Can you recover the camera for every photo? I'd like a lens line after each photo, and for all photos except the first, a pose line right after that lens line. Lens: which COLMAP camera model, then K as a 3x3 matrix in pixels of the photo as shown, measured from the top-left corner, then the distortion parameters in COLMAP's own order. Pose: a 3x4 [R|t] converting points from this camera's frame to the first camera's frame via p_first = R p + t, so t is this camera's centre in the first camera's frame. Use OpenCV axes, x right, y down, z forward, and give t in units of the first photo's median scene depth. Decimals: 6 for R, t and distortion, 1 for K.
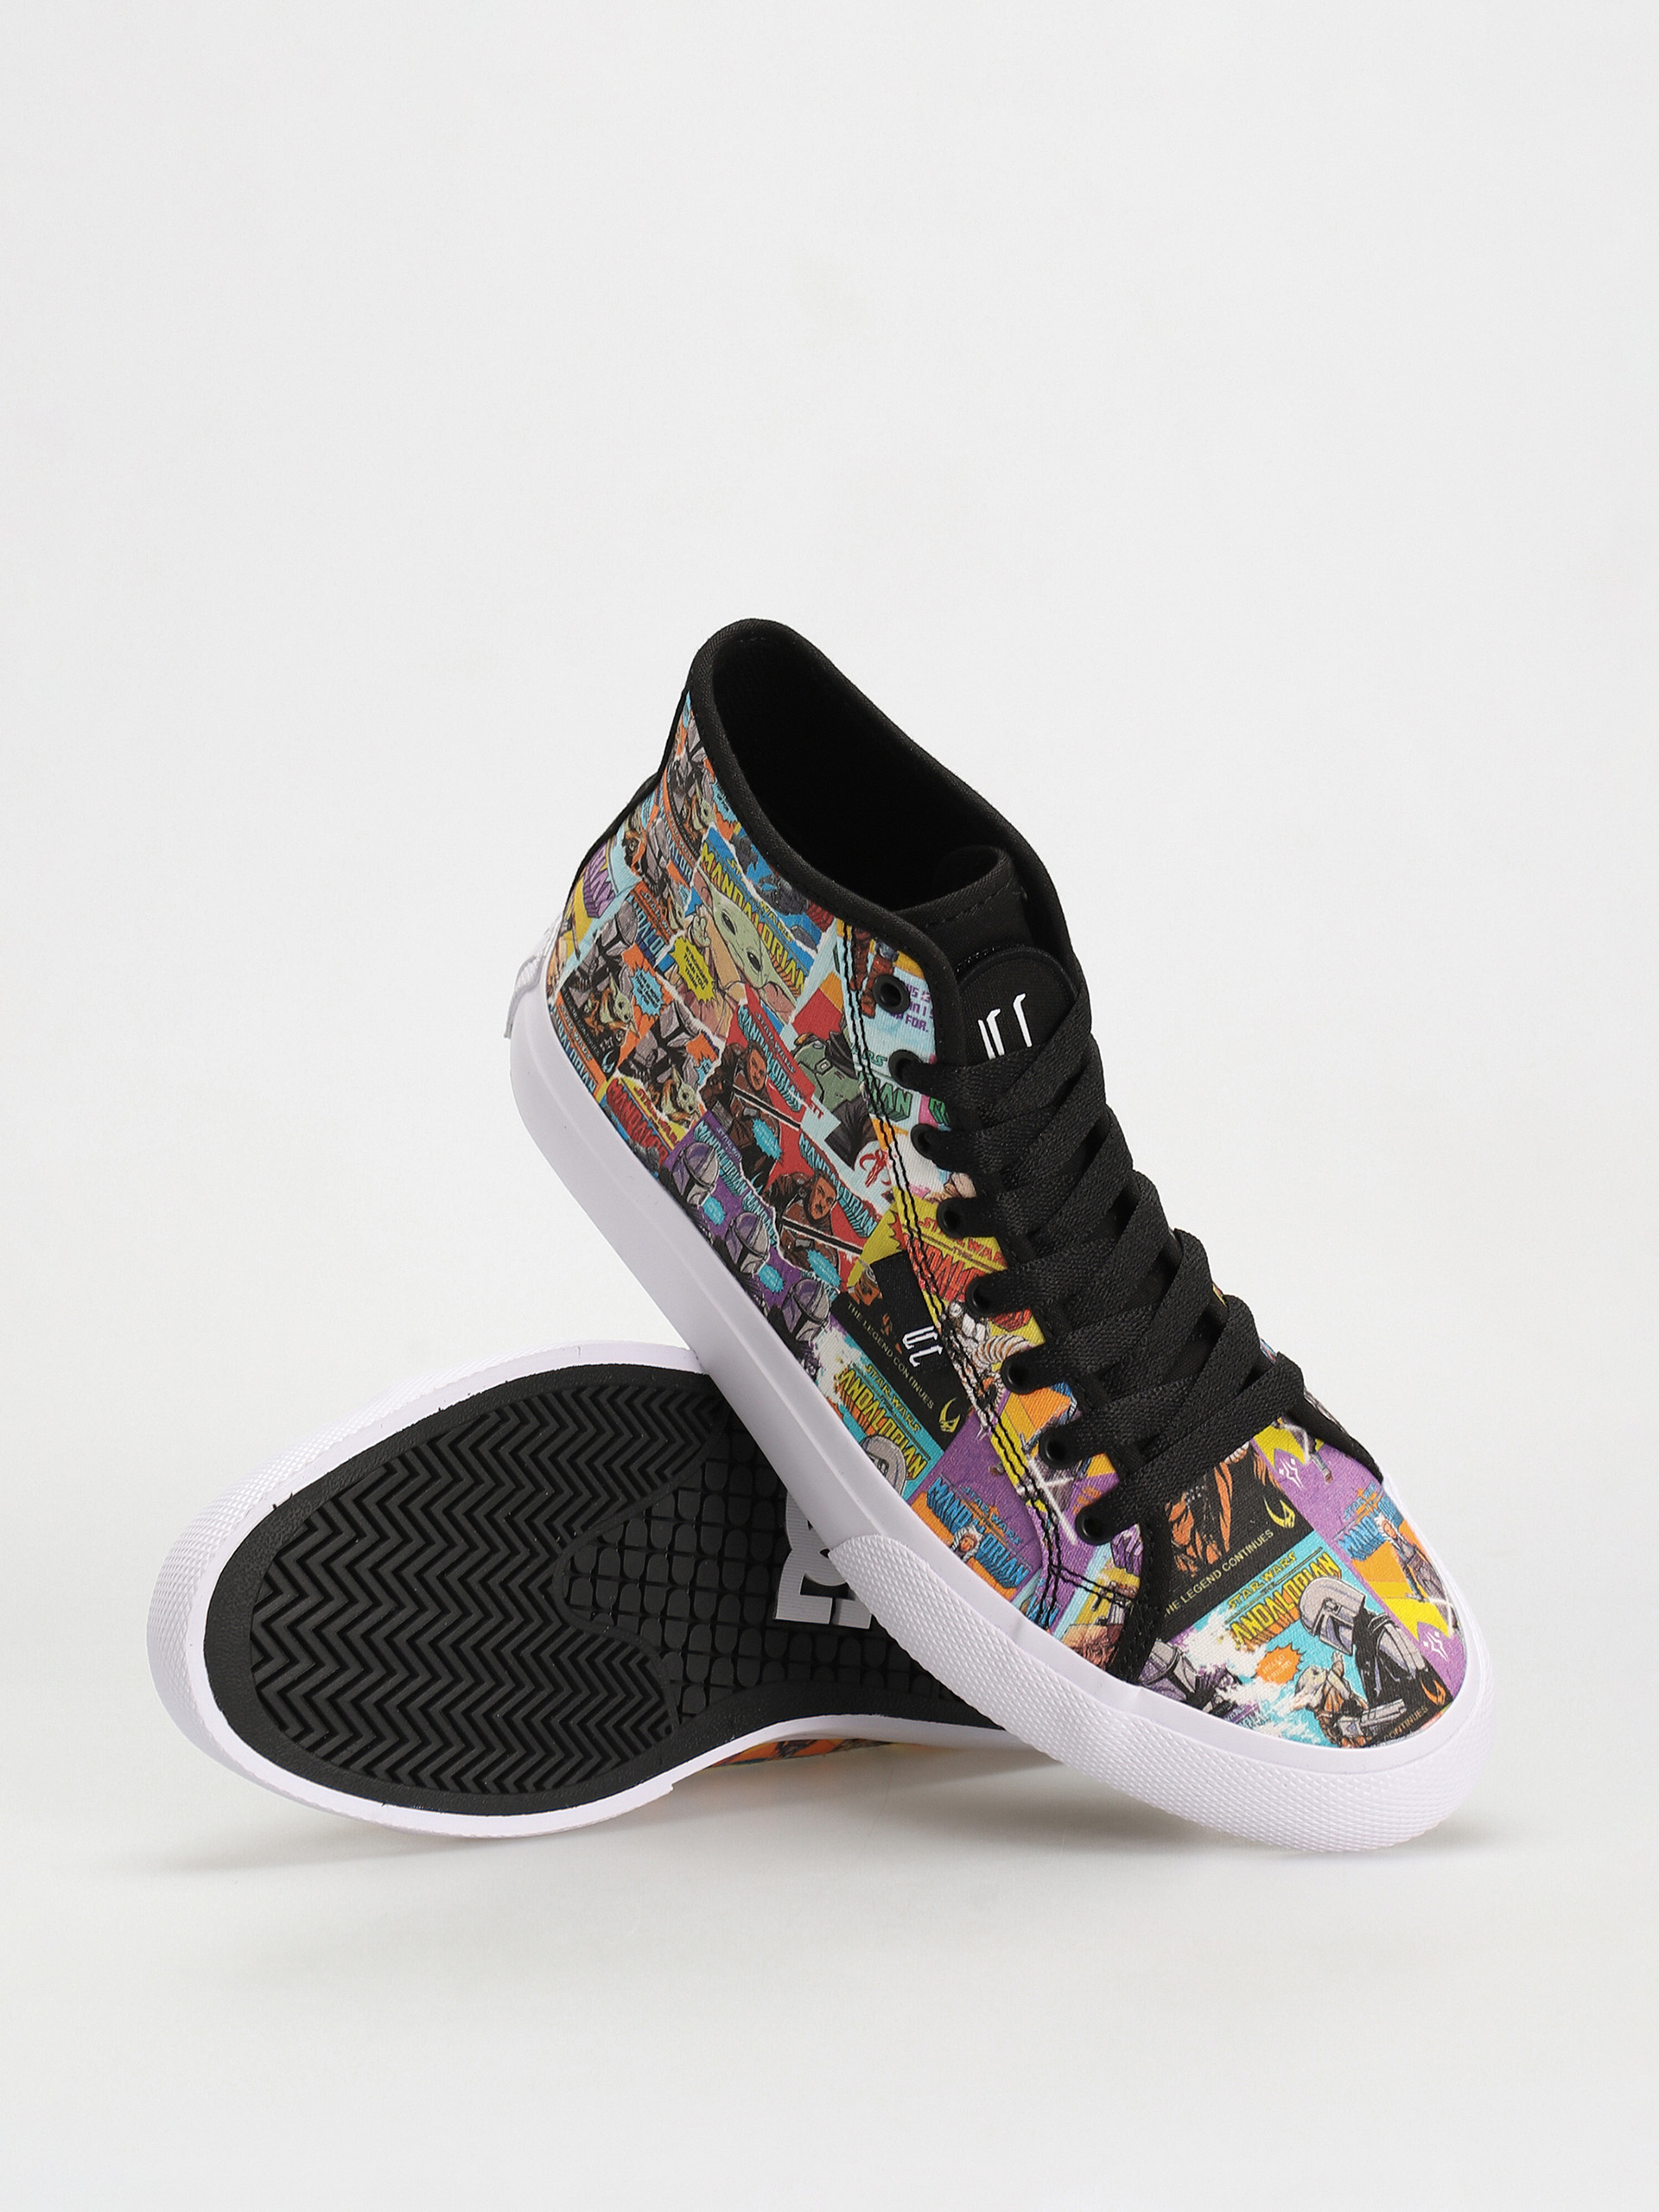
lens RADIAL K [[10217.4, 0, 829.5], [0, 10217.4, 1106.0], [0, 0, 1]] dist [-0.076647, 8.357849]
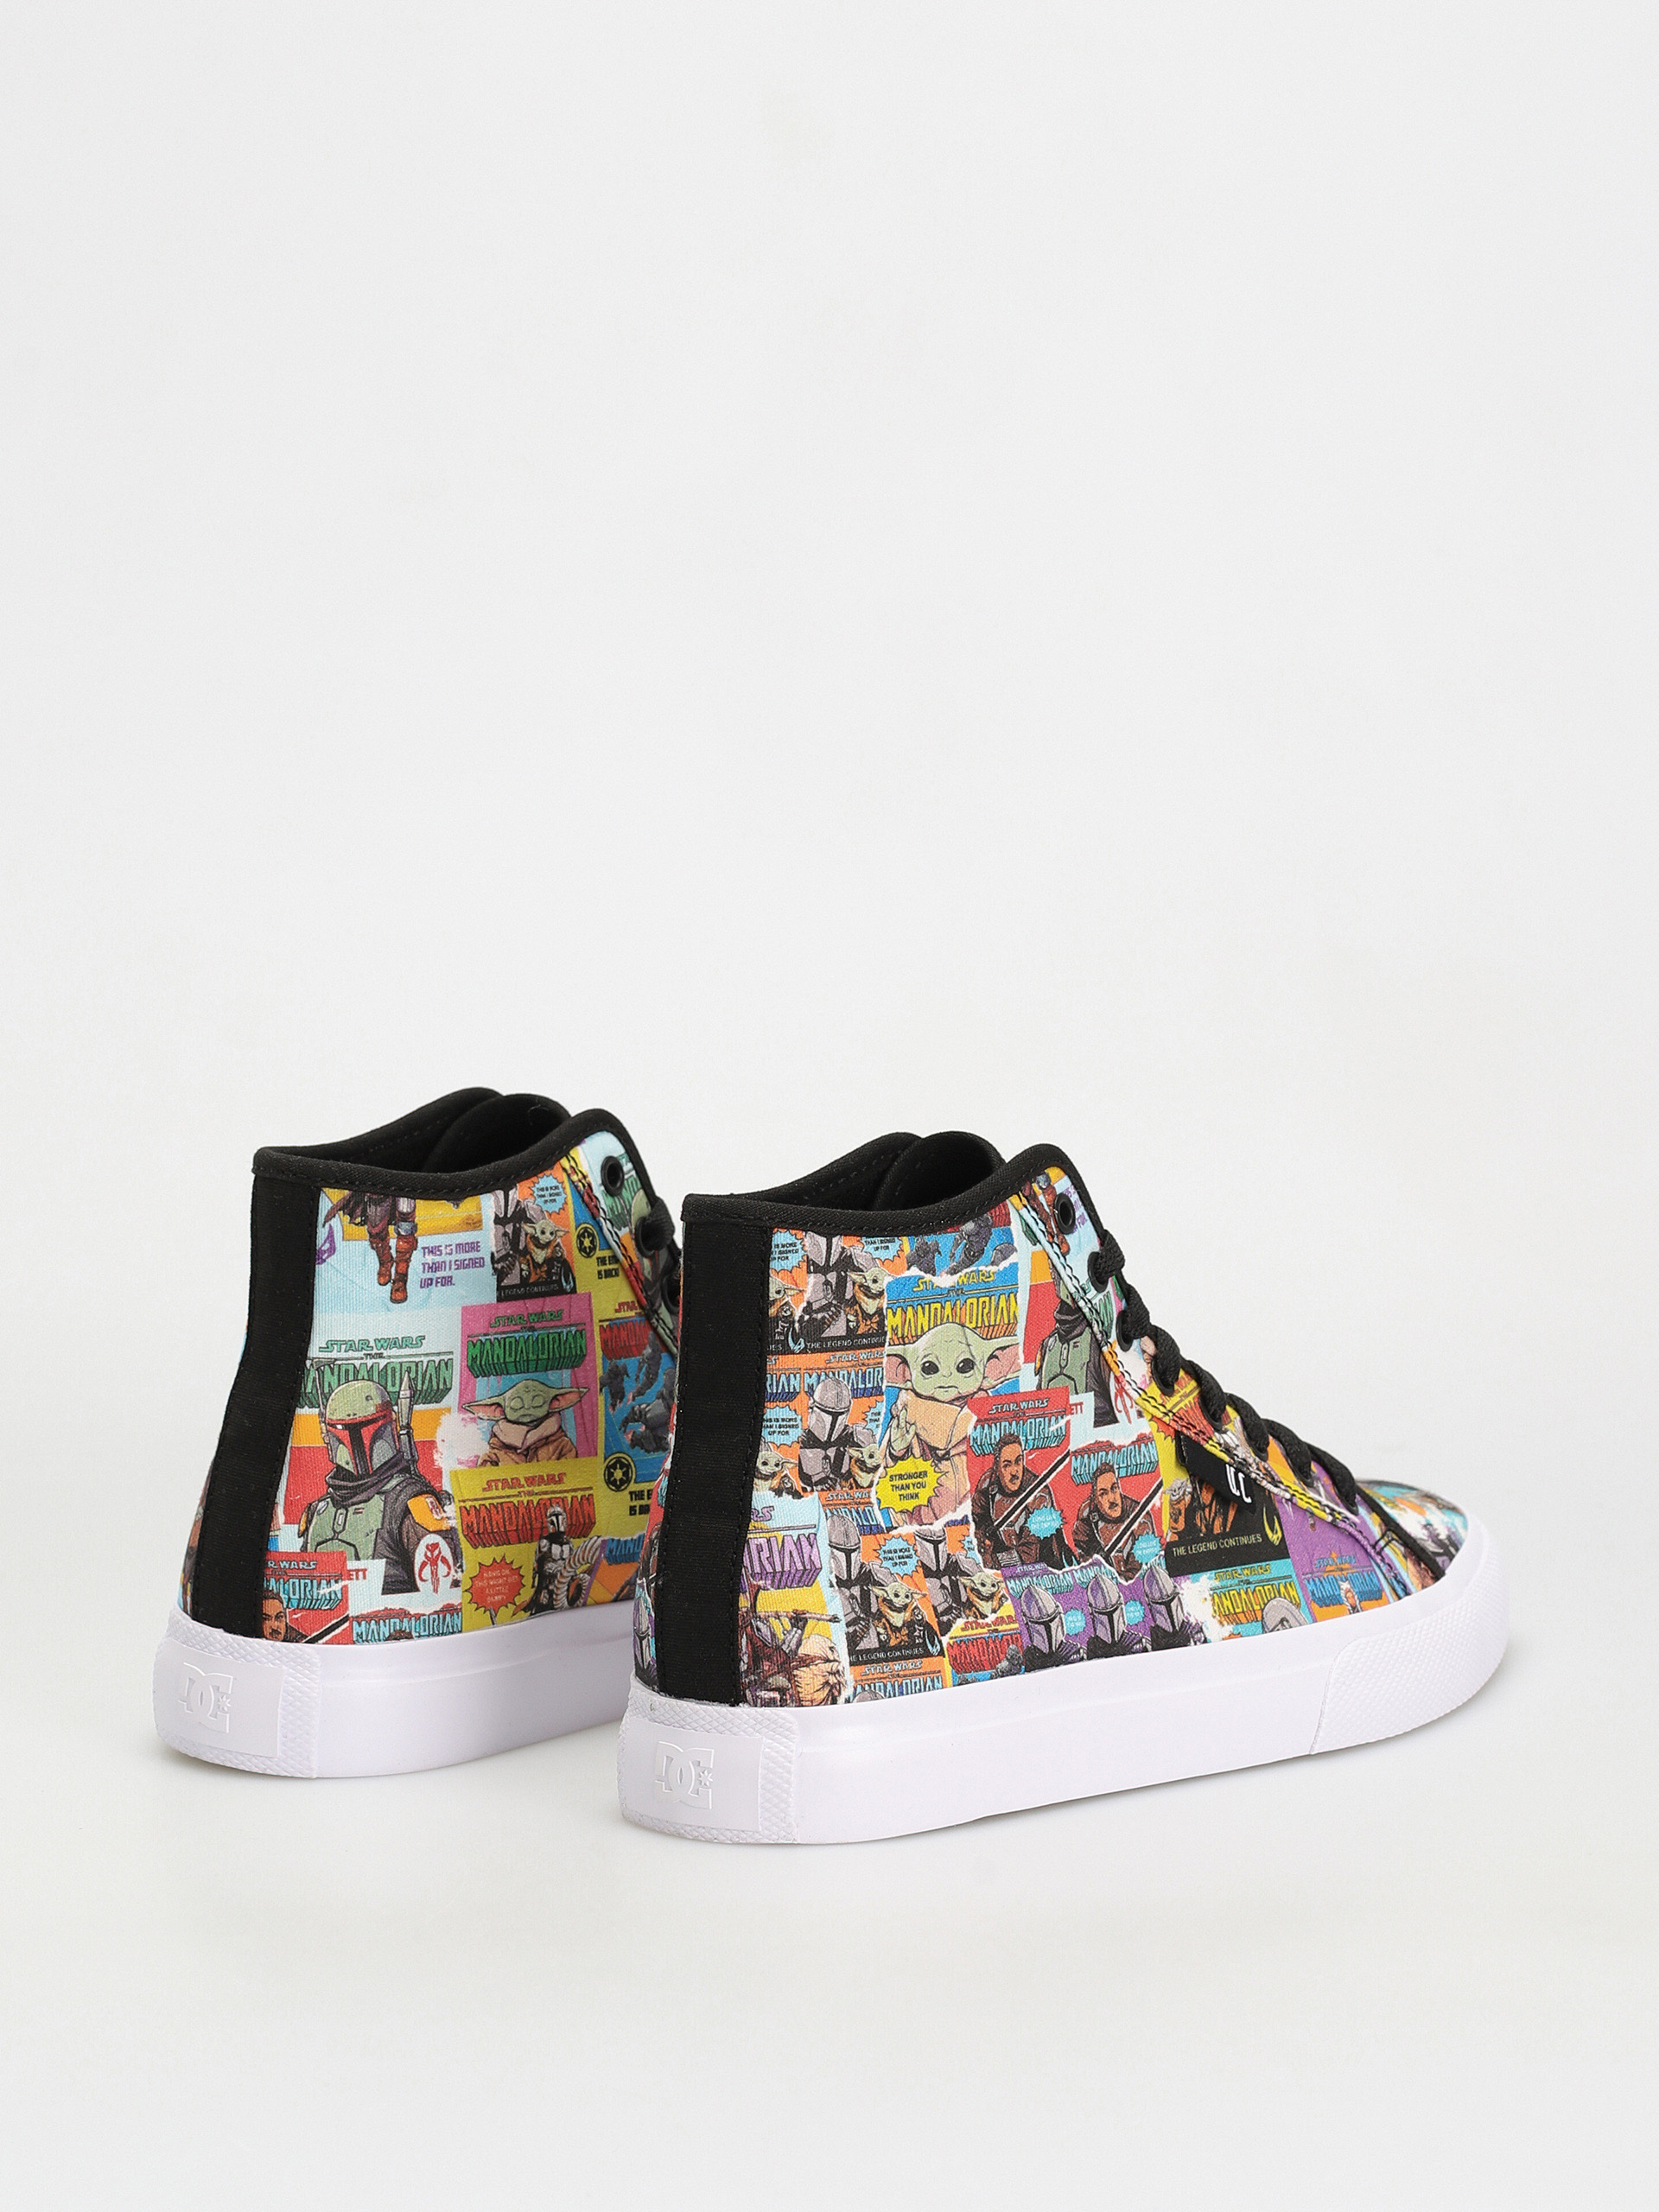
lens RADIAL K [[10217.4, 0, 829.5], [0, 10217.4, 1106.0], [0, 0, 1]] dist [-0.076647, 8.357849]
pose [[-0.160949, -0.323053, 0.932594, -0.945296], [0.783112, 0.533299, 0.319887, -0.363786], [-0.600692, 0.781811, 0.167153, 0.819833]]
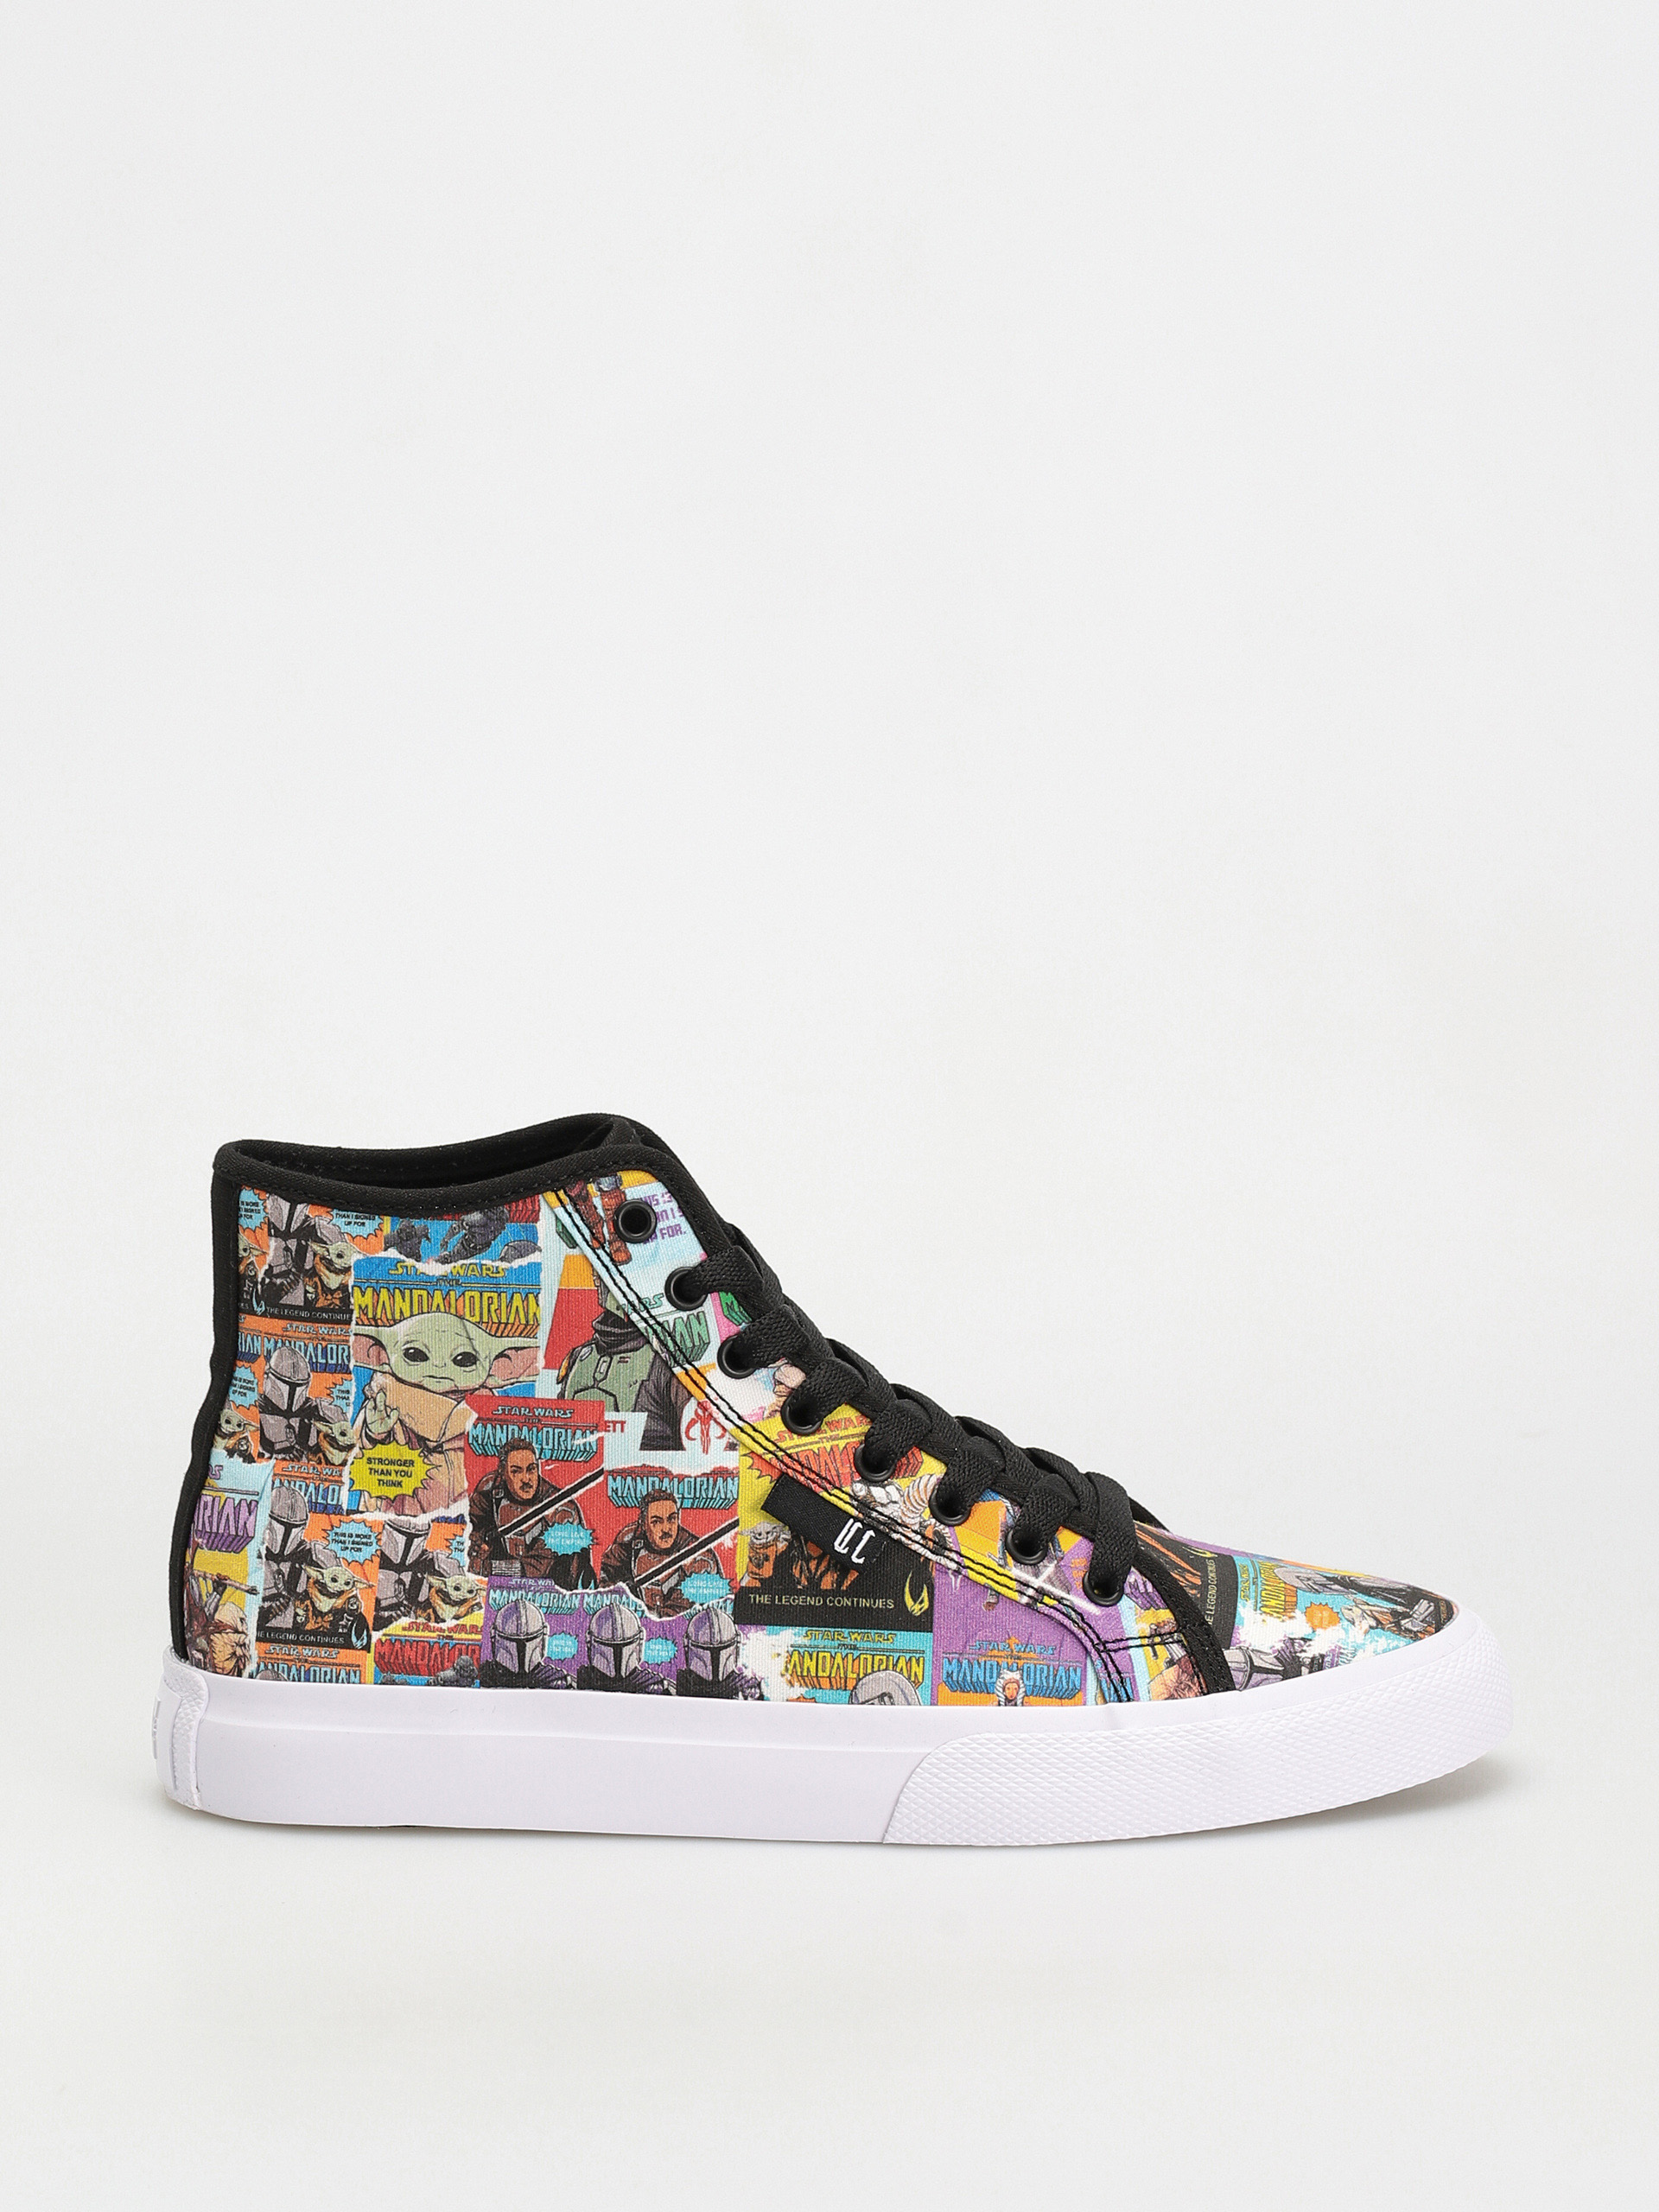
lens RADIAL K [[10217.4, 0, 829.5], [0, 10217.4, 1106.0], [0, 0, 1]] dist [-0.076647, 8.357849]
pose [[0.668271, -0.322572, 0.670344, -0.629754], [0.674314, 0.643232, -0.362703, 0.347223], [-0.314189, 0.694406, 0.647368, 0.343250]]
